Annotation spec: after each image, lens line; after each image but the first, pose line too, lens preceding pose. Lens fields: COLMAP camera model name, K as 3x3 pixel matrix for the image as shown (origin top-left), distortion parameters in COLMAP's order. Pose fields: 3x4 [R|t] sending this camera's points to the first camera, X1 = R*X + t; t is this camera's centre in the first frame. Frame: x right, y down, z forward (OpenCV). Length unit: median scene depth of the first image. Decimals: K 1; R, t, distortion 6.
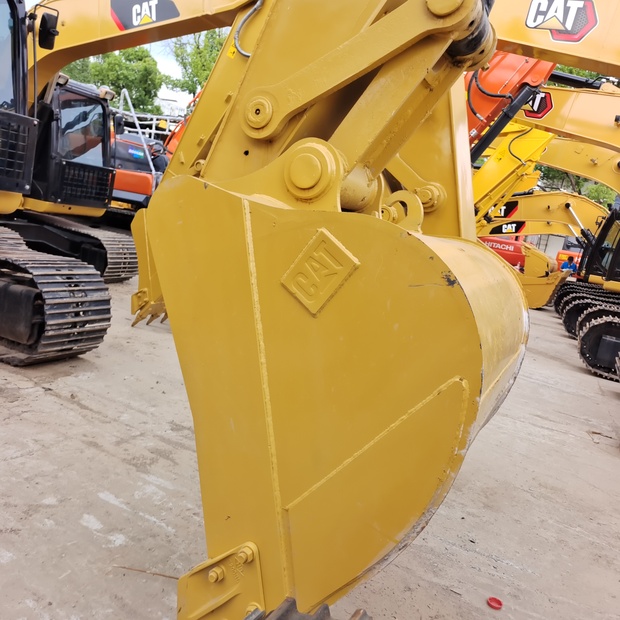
lens RADIAL K [[566.3, 0, 321.4], [0, 566.3, 300.5], [0, 0, 1]] dist [0.028551, 0.010930]
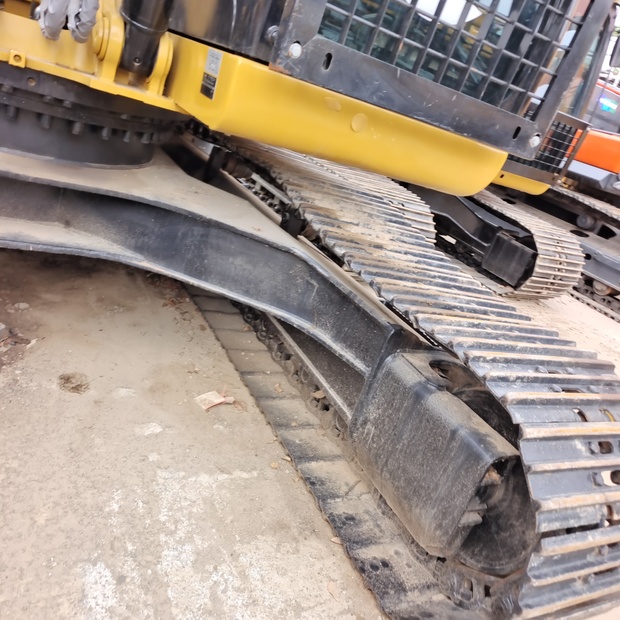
lens RADIAL K [[559.4, 0, 317.5], [0, 559.4, 306.9], [0, 0, 1]] dist [0.002979, 0.011725]
pose [[0.800816, 0.302990, -0.516616, -0.236683], [-0.258090, 0.952974, 0.158840, -0.067089], [0.540448, 0.006131, 0.841355, 0.354708]]
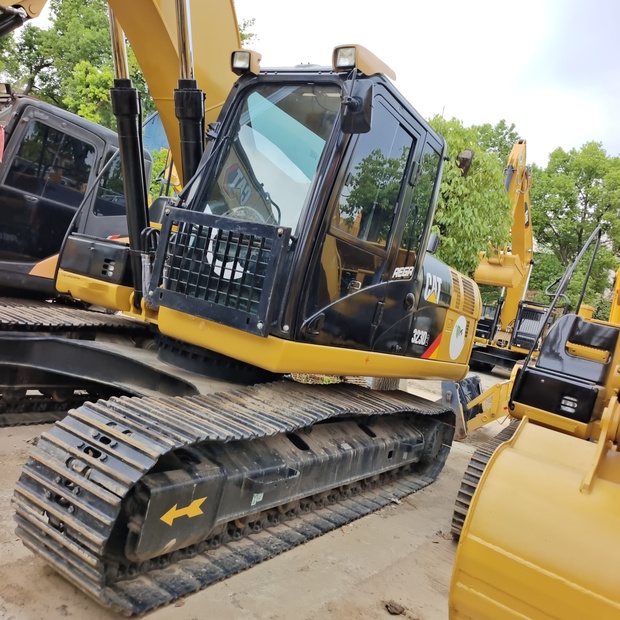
lens RADIAL K [[558.4, 0, 326.7], [0, 558.4, 310.8], [0, 0, 1]] dist [0.024504, 0.014599]
pose [[-0.051605, -0.169102, -0.984247, 0.069920], [-0.383053, 0.913530, -0.136869, -0.091512], [0.922284, 0.369955, -0.111918, 0.669977]]
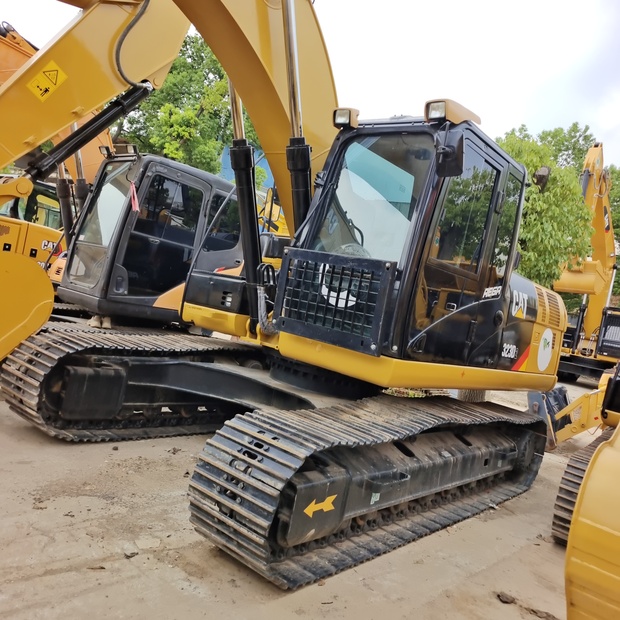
lens RADIAL K [[560.9, 0, 326.6], [0, 560.9, 307.6], [0, 0, 1]] dist [0.020773, 0.030133]
pose [[-0.179143, -0.195187, -0.964266, 0.136341], [-0.362873, 0.924126, -0.119647, -0.079121], [0.914457, 0.328472, -0.236378, 0.650274]]
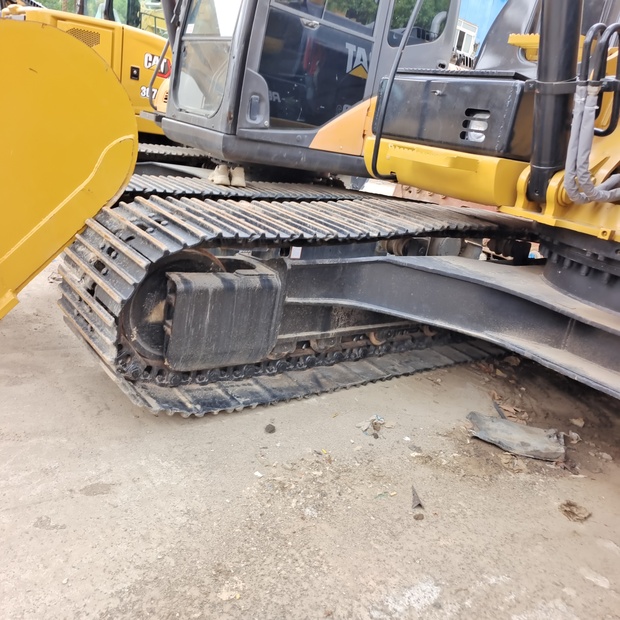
lens RADIAL K [[566.3, 0, 321.4], [0, 566.3, 300.5], [0, 0, 1]] dist [0.028551, 0.010930]
pose [[-0.394682, 0.047024, -0.917614, -0.147887], [-0.361329, 0.910281, 0.202063, -0.069706], [0.844788, 0.411311, -0.342281, 0.460578]]
